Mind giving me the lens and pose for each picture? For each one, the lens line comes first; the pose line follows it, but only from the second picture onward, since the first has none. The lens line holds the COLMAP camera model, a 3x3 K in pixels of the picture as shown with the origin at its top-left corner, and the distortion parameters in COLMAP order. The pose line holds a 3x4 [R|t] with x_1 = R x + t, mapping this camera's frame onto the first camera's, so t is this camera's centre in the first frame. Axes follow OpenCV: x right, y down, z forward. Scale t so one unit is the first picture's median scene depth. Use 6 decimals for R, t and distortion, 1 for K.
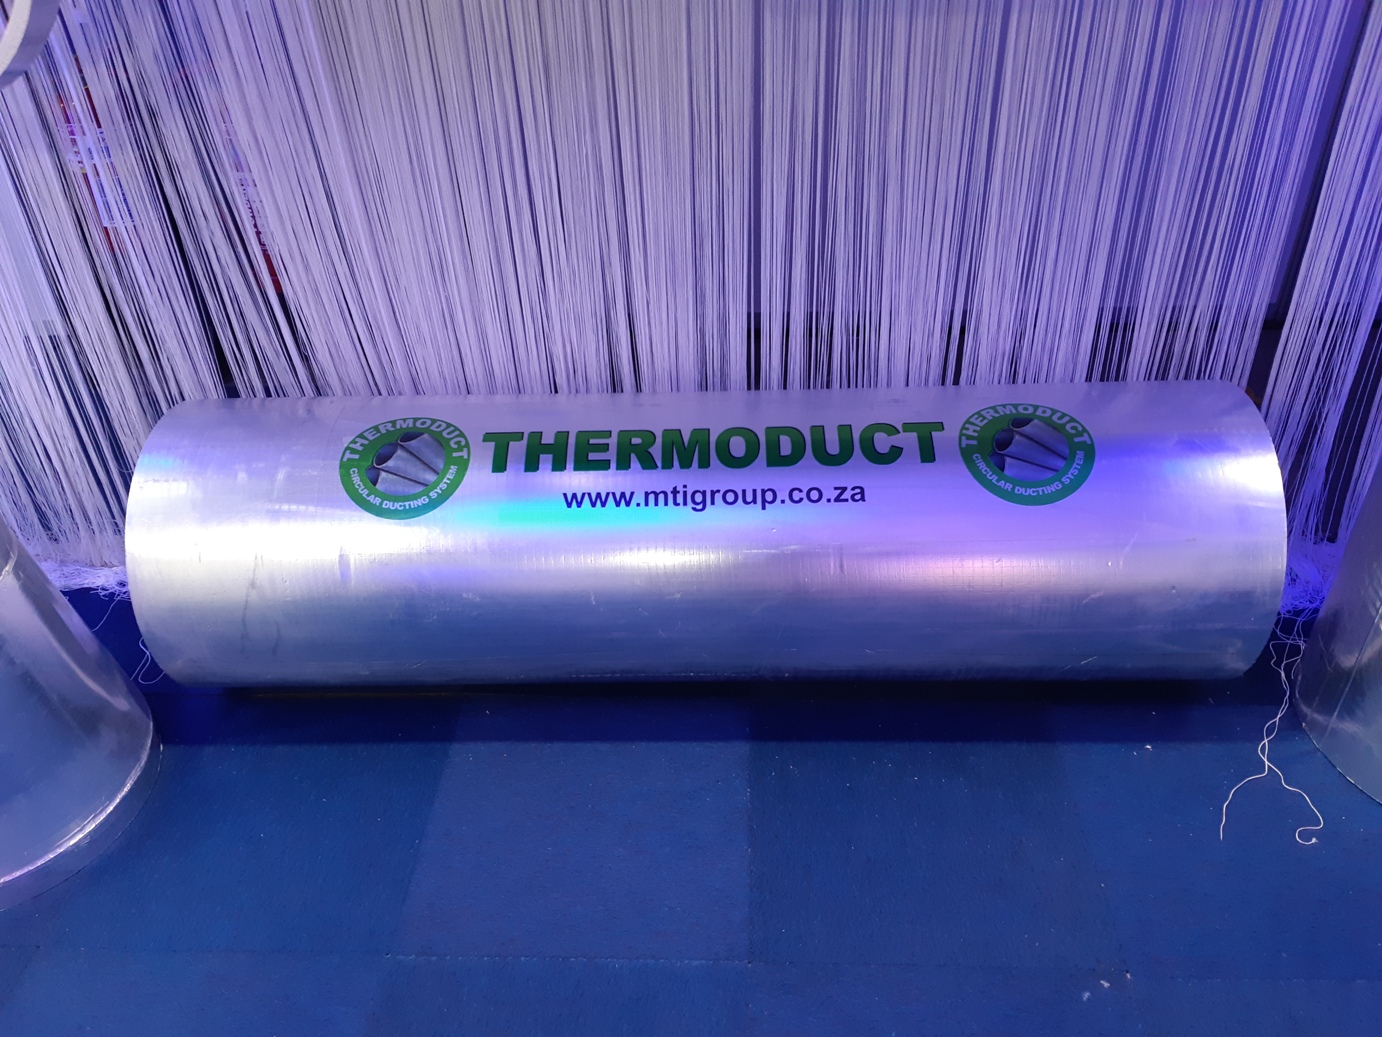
lens RADIAL K [[1147.3, 0, 691.0], [0, 1147.3, 518.5], [0, 0, 1]] dist [0.073729, -0.001801]
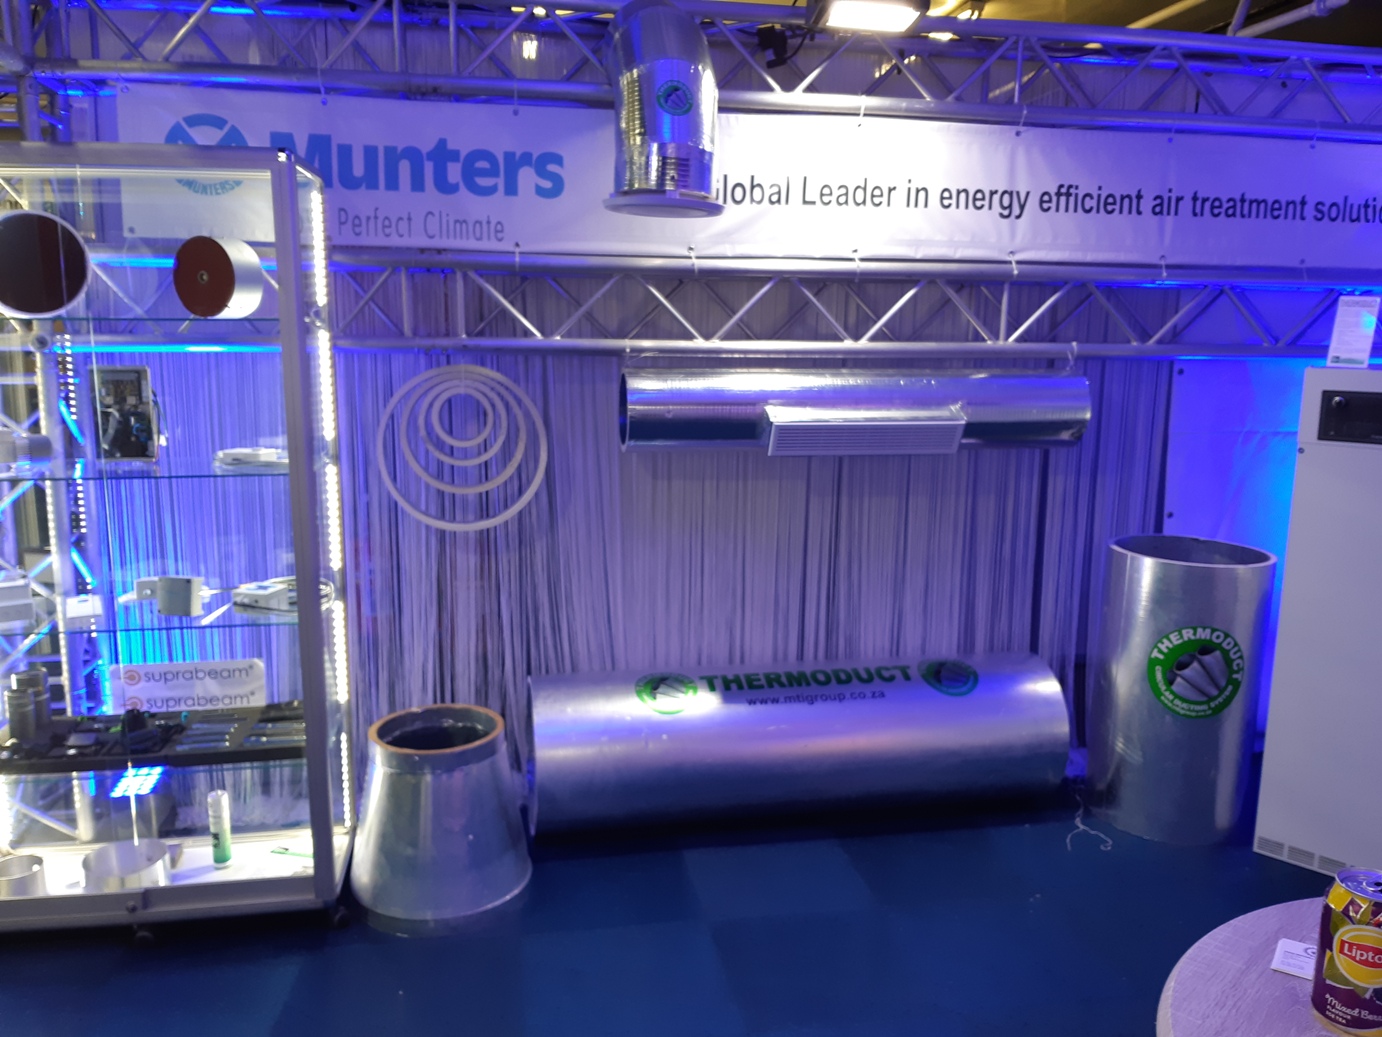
lens RADIAL K [[1147.3, 0, 691.0], [0, 1147.3, 518.5], [0, 0, 1]] dist [0.073729, -0.001801]
pose [[0.974744, 0.008303, 0.223170, -0.664849], [0.088982, 0.902119, -0.422213, 0.543822], [-0.204832, 0.431408, 0.878596, -0.927345]]
